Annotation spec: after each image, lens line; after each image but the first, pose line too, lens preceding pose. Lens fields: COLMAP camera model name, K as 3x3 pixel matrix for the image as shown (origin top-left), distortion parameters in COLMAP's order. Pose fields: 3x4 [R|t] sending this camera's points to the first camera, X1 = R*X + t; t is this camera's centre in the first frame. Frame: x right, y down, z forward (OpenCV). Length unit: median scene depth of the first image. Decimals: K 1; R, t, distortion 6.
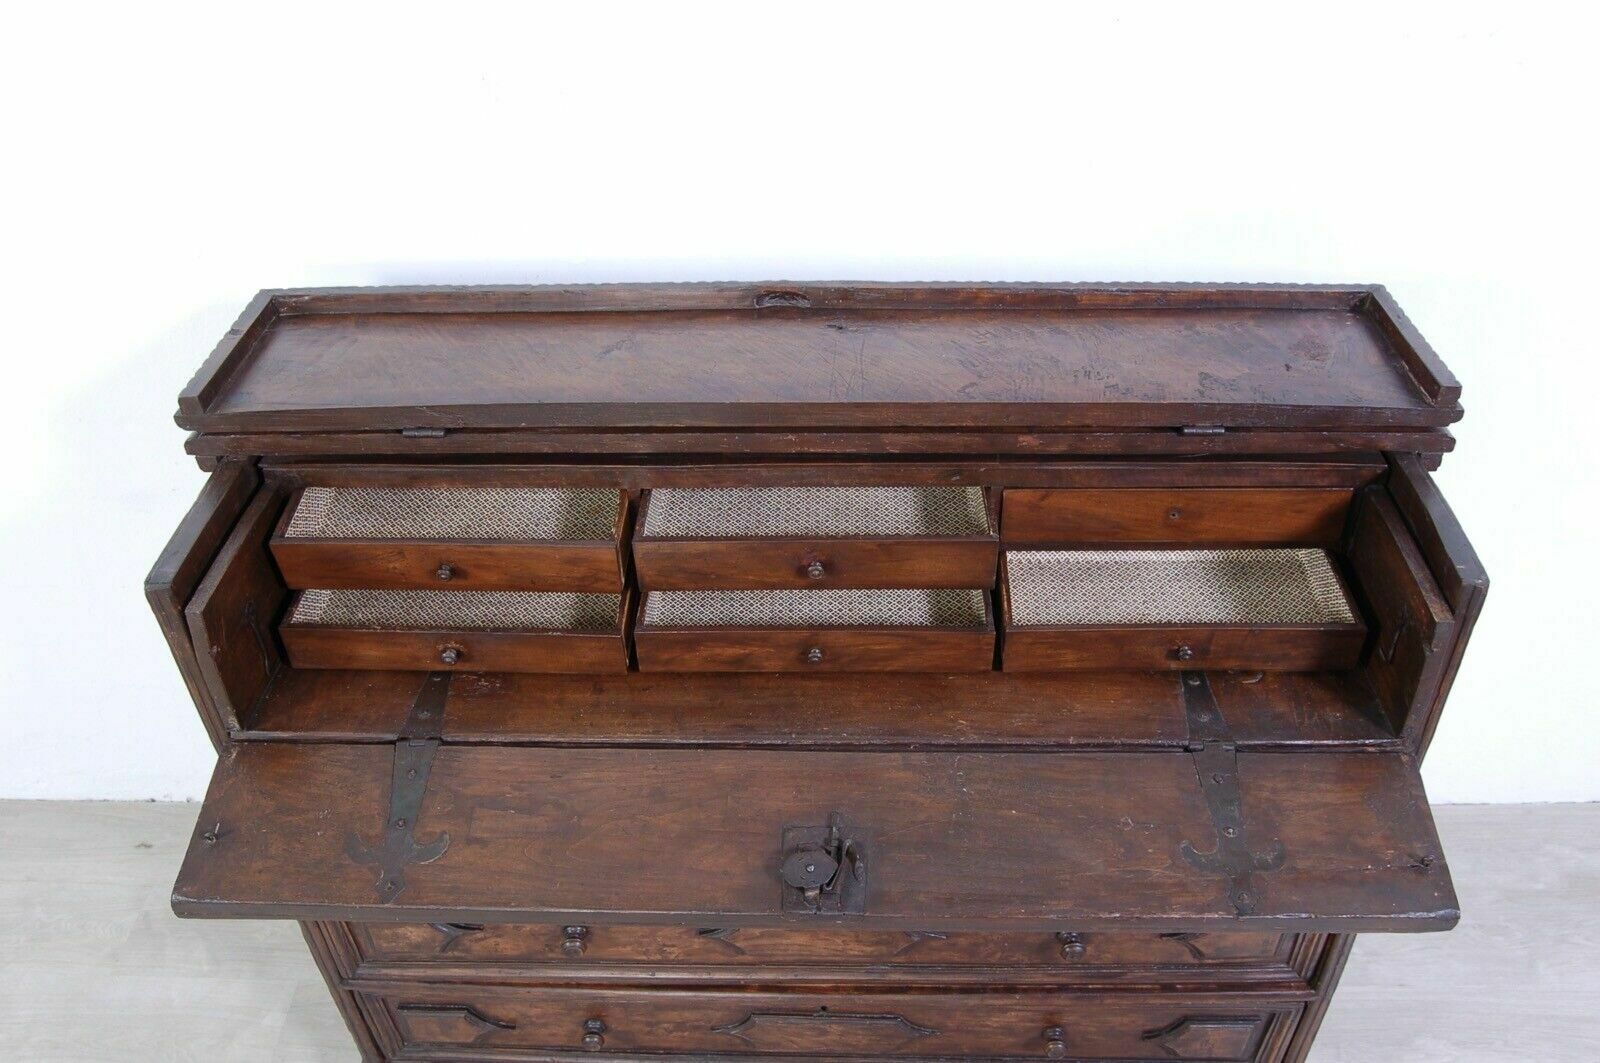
lens RADIAL K [[1302.6, 0, 794.3], [0, 1302.6, 533.9], [0, 0, 1]] dist [-0.093614, 0.026089]
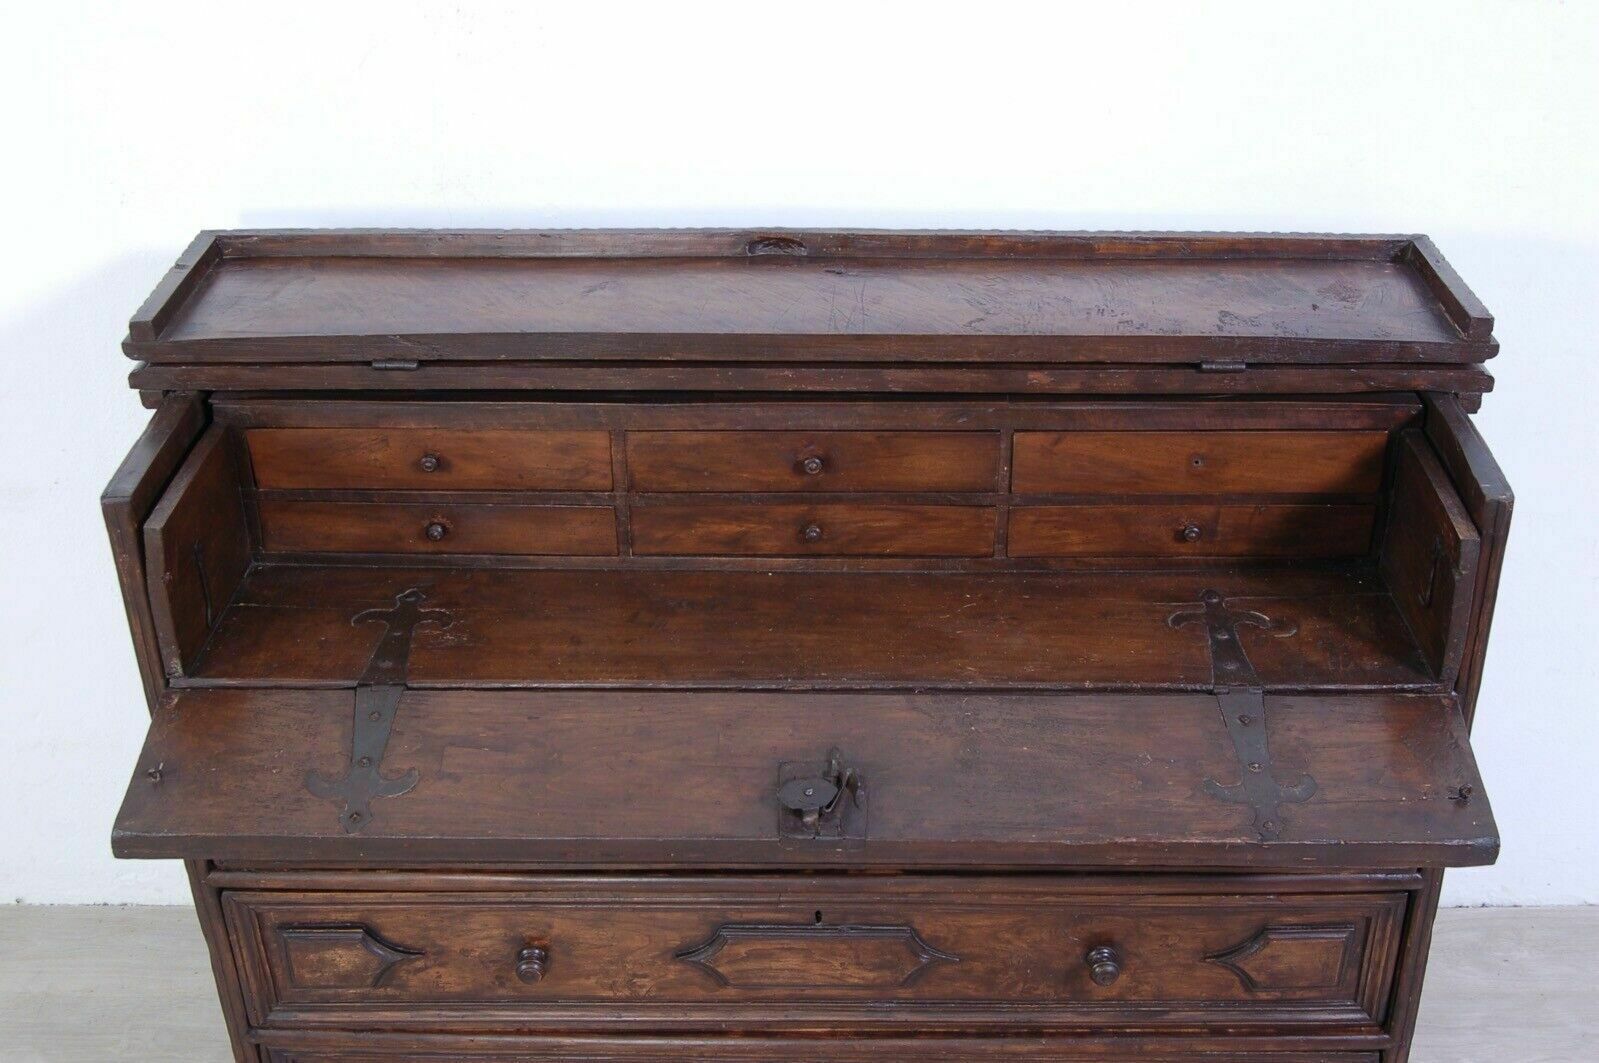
lens RADIAL K [[1929.2, 0, 805.2], [0, 1929.2, 529.5], [0, 0, 1]] dist [-0.066067, 0.002678]
pose [[0.999708, 0.007599, 0.022923, -0.020911], [-0.004380, 0.990515, -0.137333, 0.230185], [-0.023749, 0.137193, 0.990260, -0.368740]]
